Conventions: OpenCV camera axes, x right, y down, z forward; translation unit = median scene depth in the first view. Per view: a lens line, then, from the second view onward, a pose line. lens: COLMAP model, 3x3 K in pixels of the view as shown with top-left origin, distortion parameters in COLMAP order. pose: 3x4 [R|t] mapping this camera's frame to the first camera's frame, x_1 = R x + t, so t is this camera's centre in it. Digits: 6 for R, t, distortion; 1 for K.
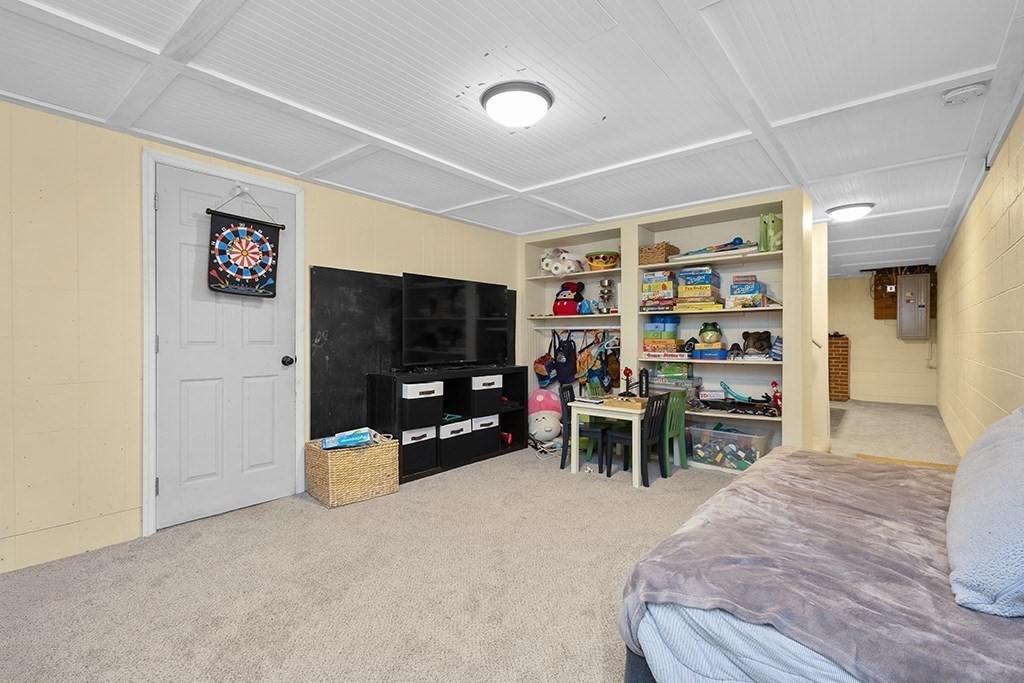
lens RADIAL K [[471.0, 0, 512.8], [0, 471.0, 338.1], [0, 0, 1]] dist [0.012793, -0.003292]
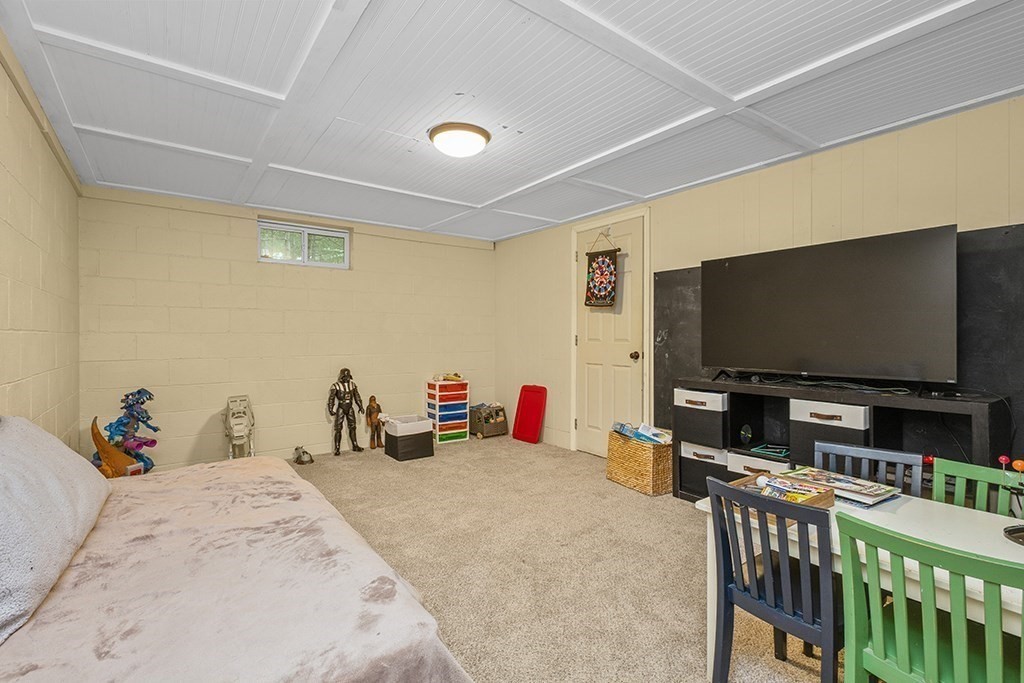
lens RADIAL K [[471.0, 0, 513.5], [0, 471.0, 338.4], [0, 0, 1]] dist [0.012793, -0.003292]
pose [[-0.239859, 0.006396, -0.970787, 0.628768], [0.001784, 0.999980, 0.006147, -0.003289], [0.970806, -0.000257, -0.239866, 0.794046]]
